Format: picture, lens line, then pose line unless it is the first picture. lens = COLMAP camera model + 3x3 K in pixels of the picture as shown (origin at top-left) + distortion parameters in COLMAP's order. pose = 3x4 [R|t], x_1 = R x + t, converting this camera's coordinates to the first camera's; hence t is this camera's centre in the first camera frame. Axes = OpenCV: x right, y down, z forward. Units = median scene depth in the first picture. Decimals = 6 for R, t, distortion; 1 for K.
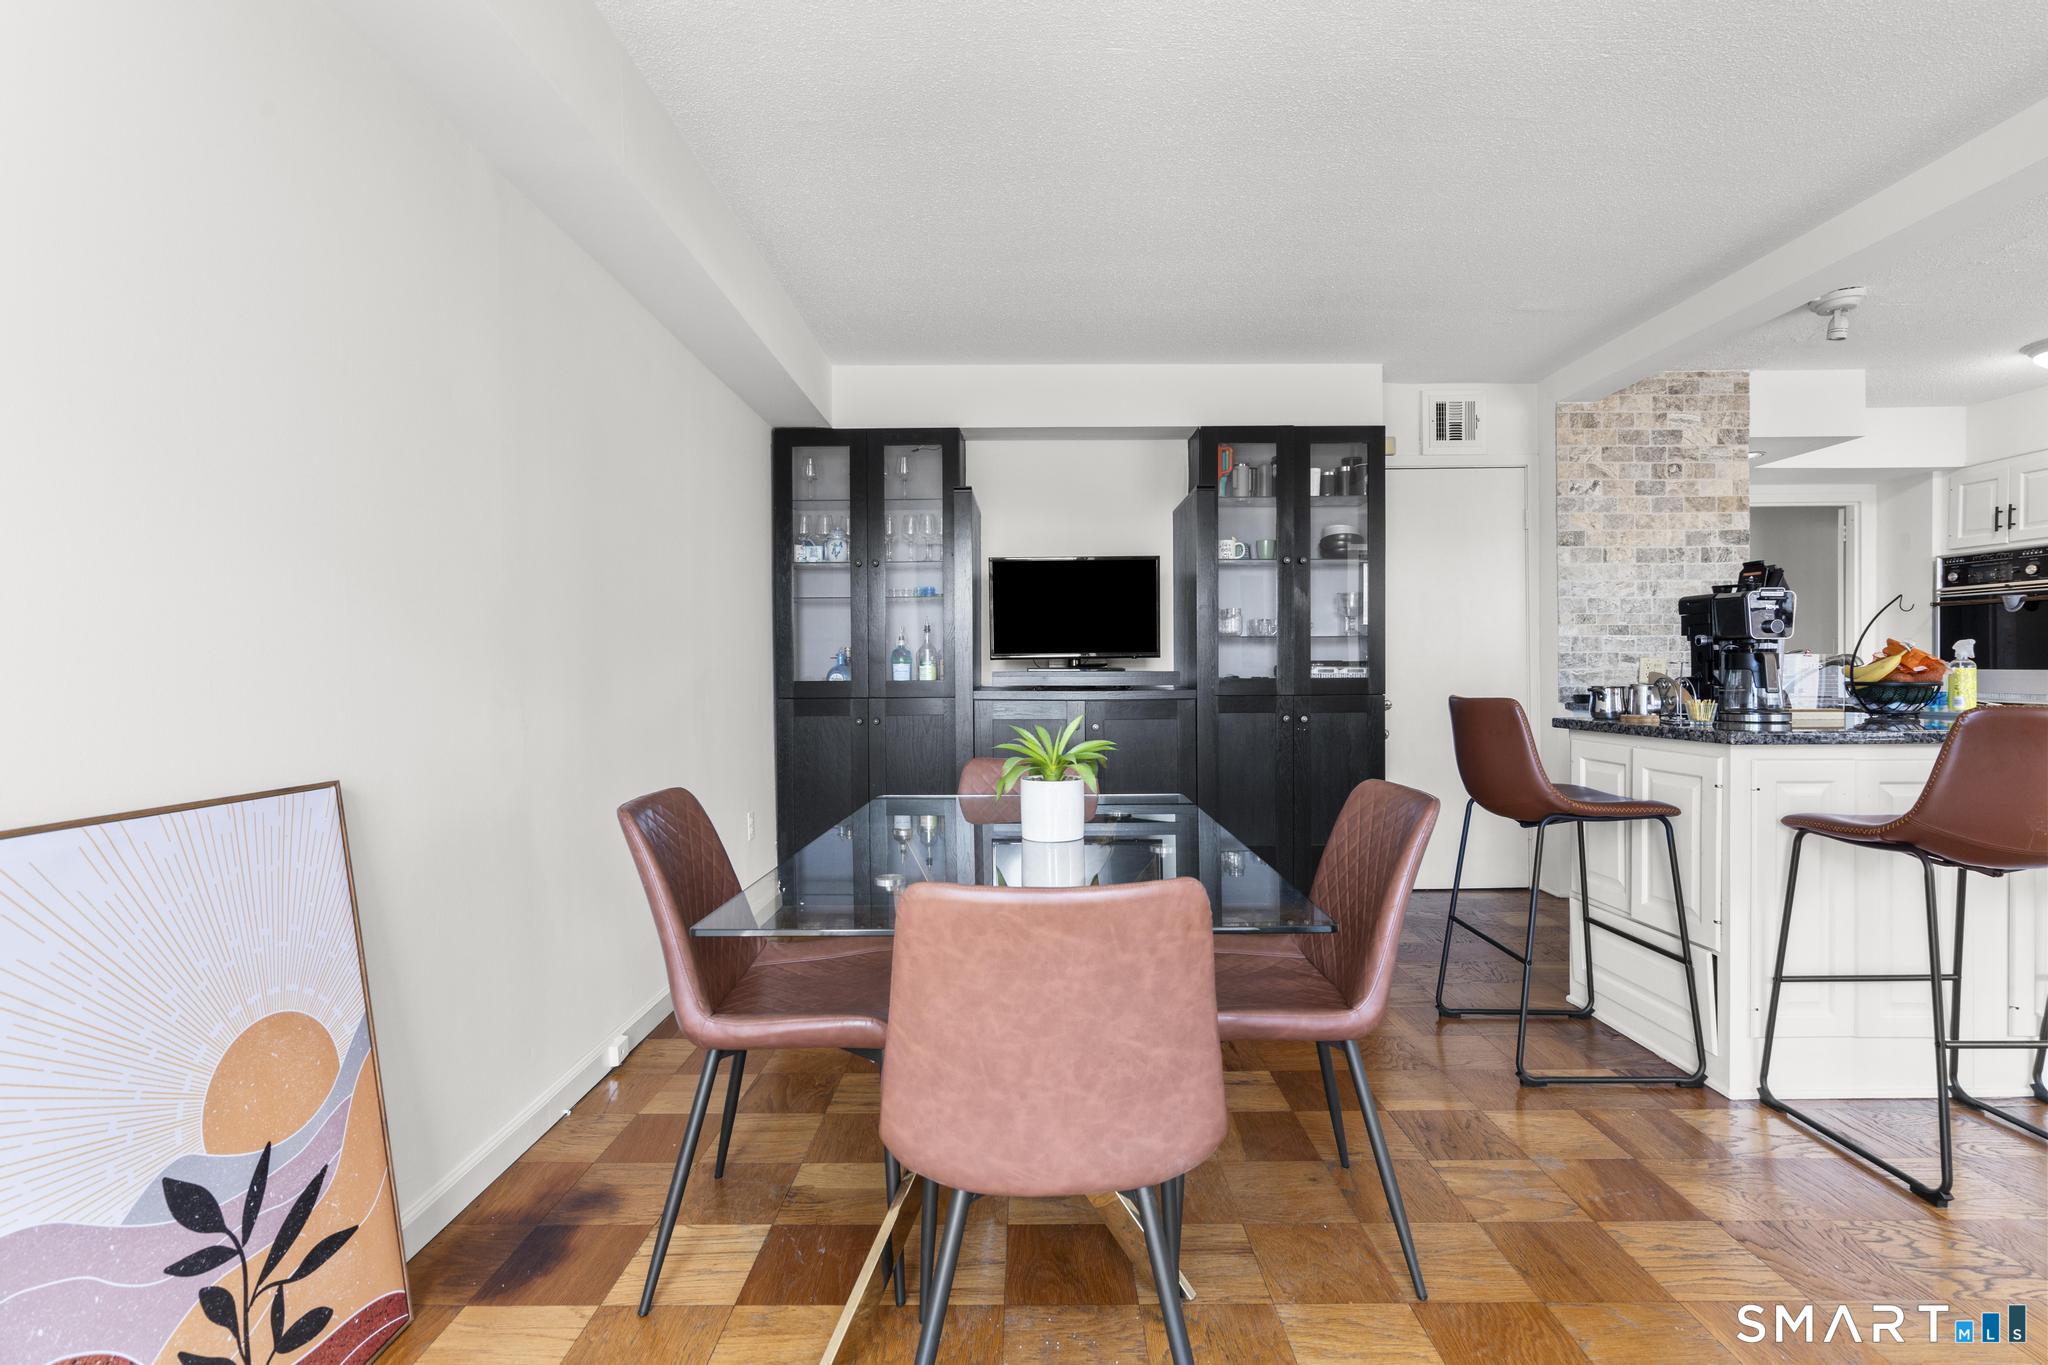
lens RADIAL K [[925.9, 0, 1033.6], [0, 925.9, 680.4], [0, 0, 1]] dist [-0.003482, 0.003085]
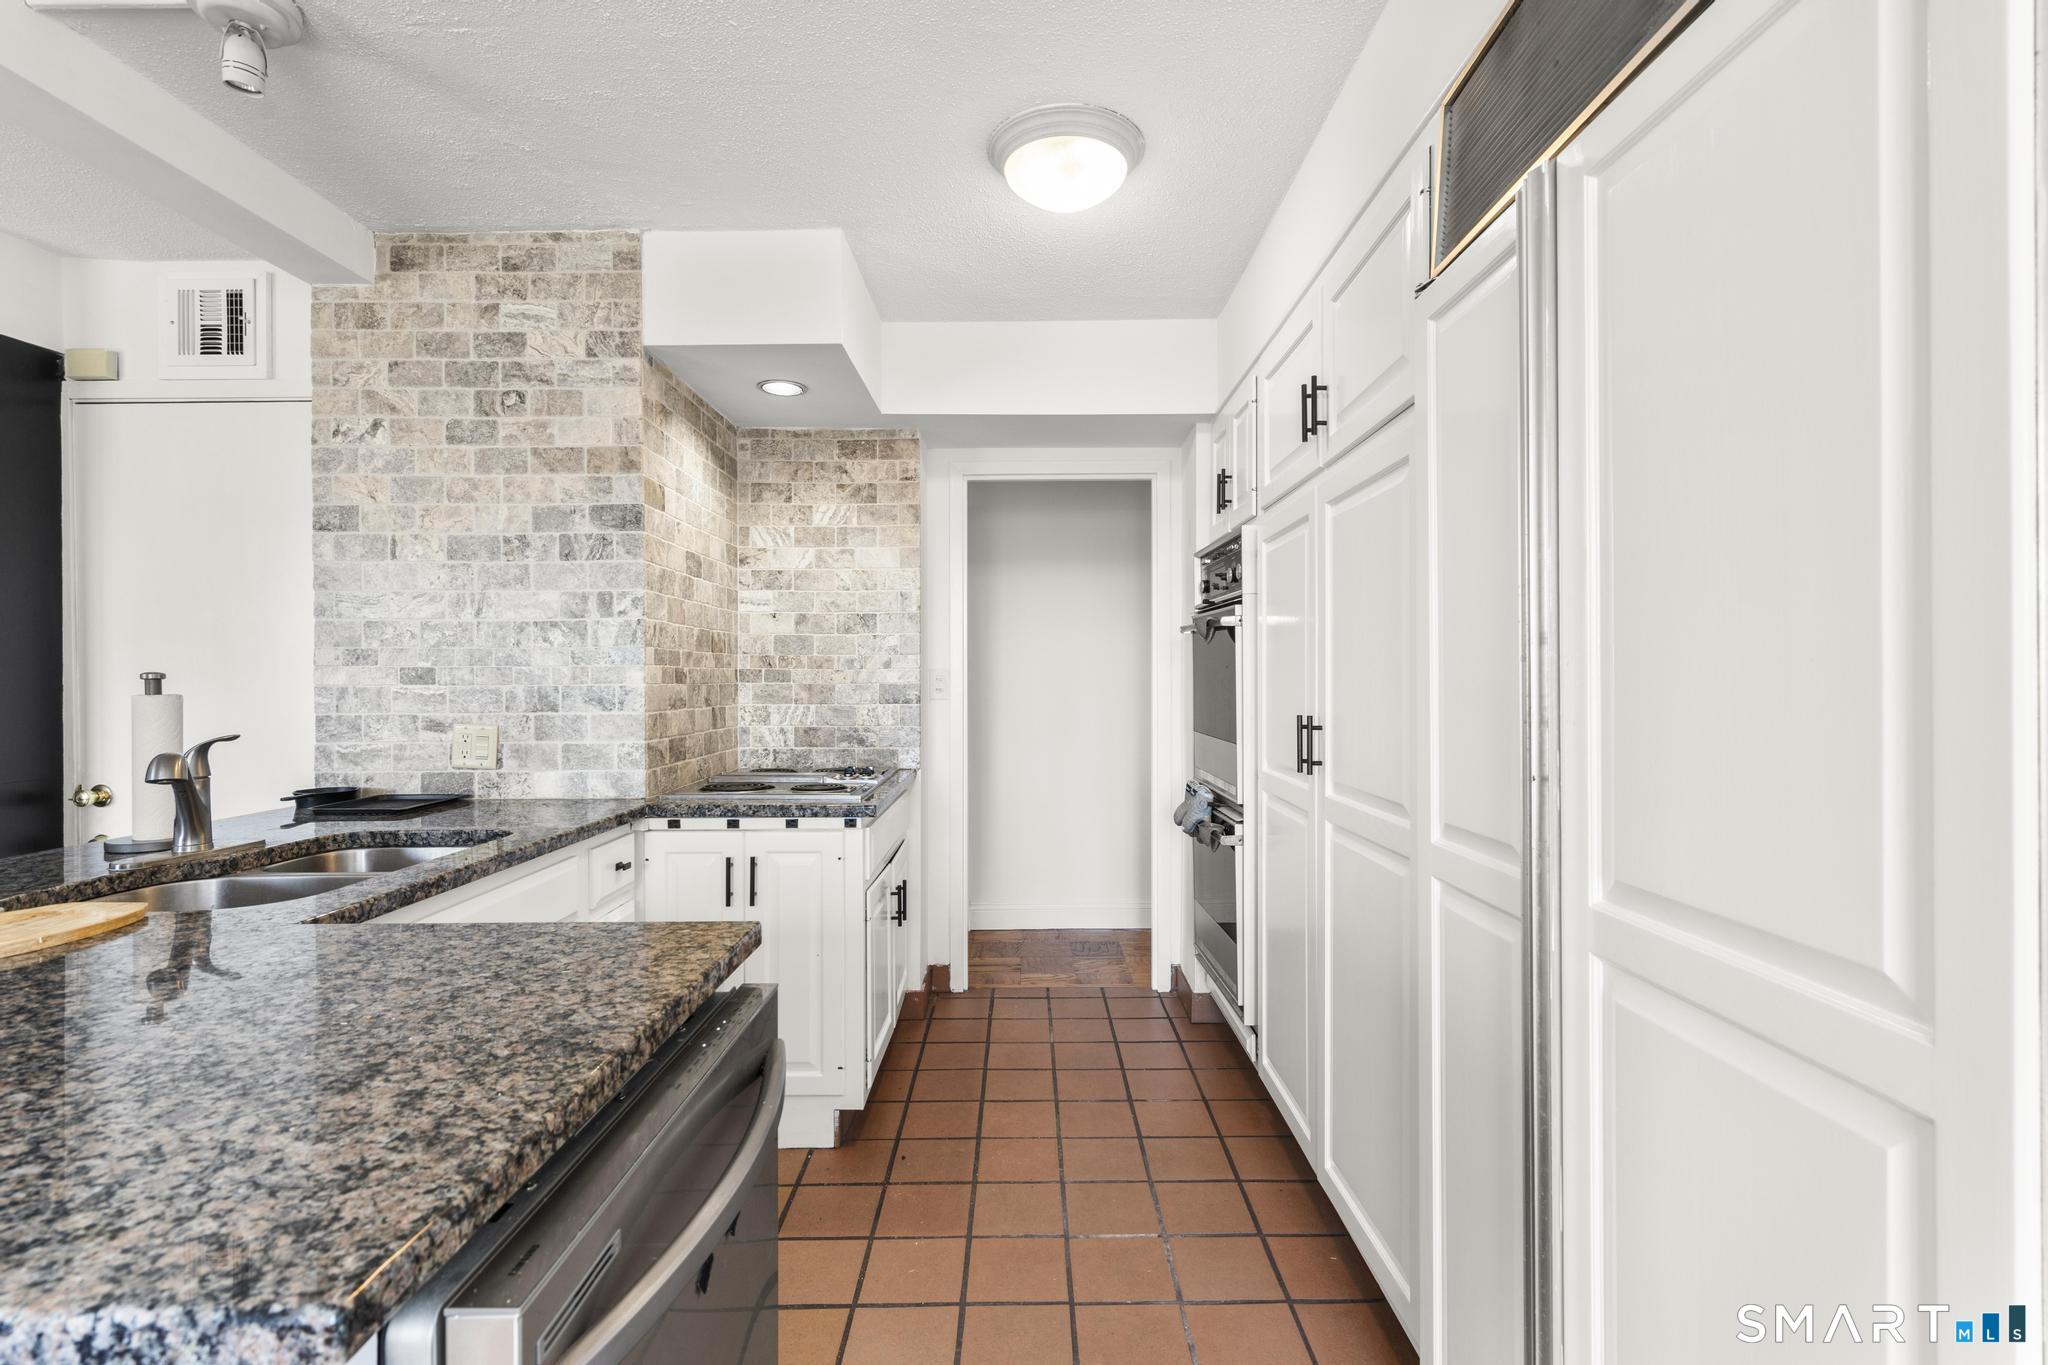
lens RADIAL K [[925.9, 0, 1032.3], [0, 925.9, 678.2], [0, 0, 1]] dist [-0.003482, 0.003085]
pose [[0.999945, 0.004464, -0.009446, 1.049304], [-0.004543, 0.999955, -0.008340, -0.051242], [0.009408, 0.008383, 0.999921, 0.433244]]
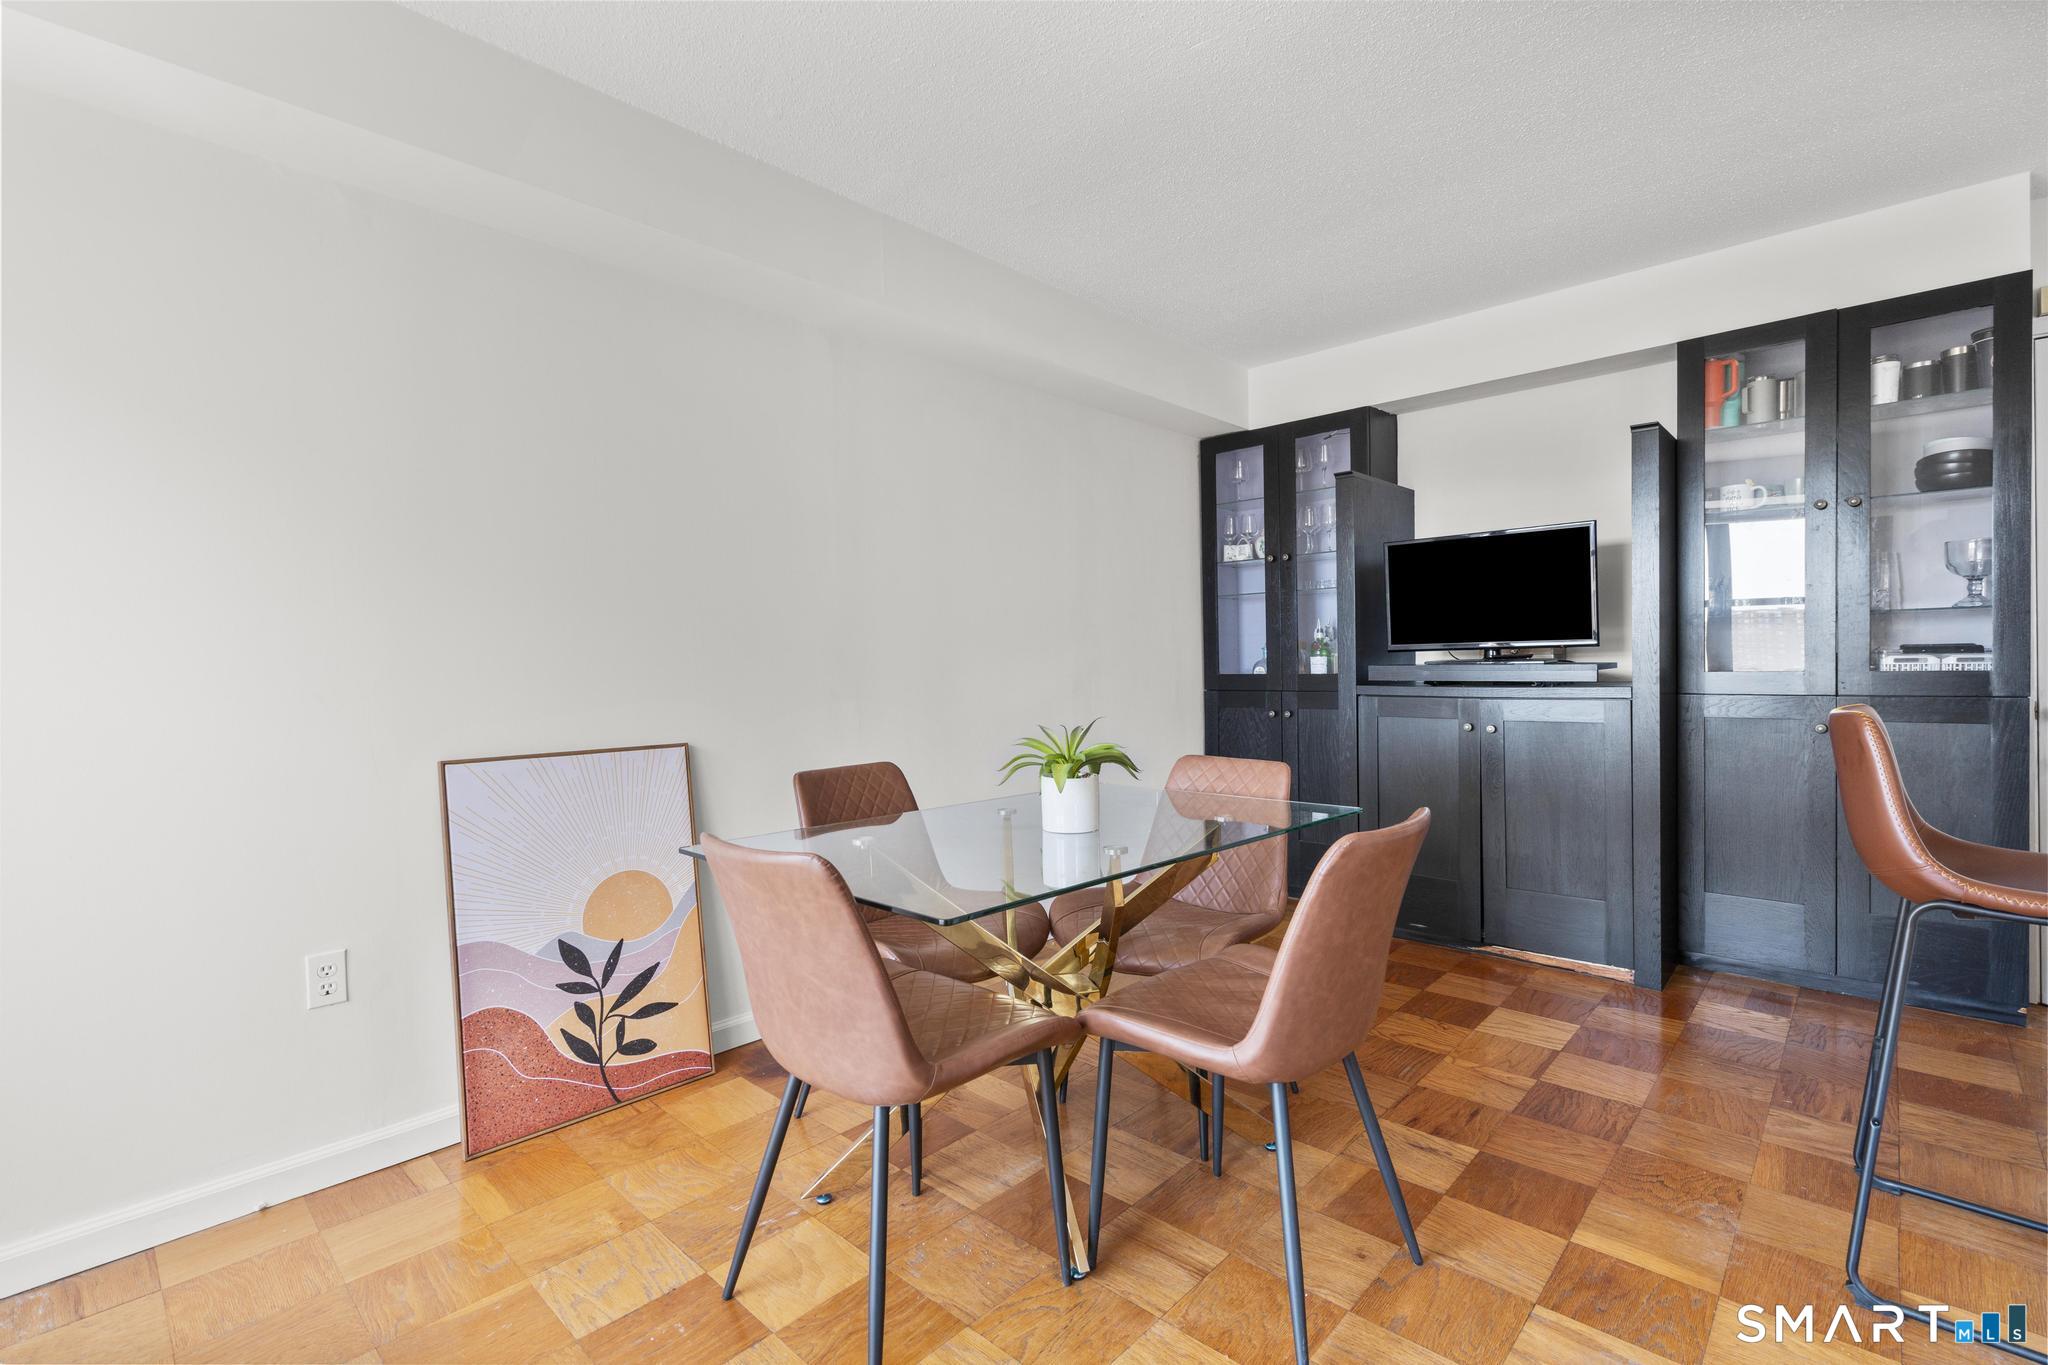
lens RADIAL K [[925.9, 0, 1032.3], [0, 925.9, 681.5], [0, 0, 1]] dist [-0.003482, 0.003085]
pose [[0.730026, 0.008497, -0.683366, 0.313048], [0.005844, 0.999809, 0.018675, -0.011424], [0.683394, -0.017627, 0.729837, 0.072146]]
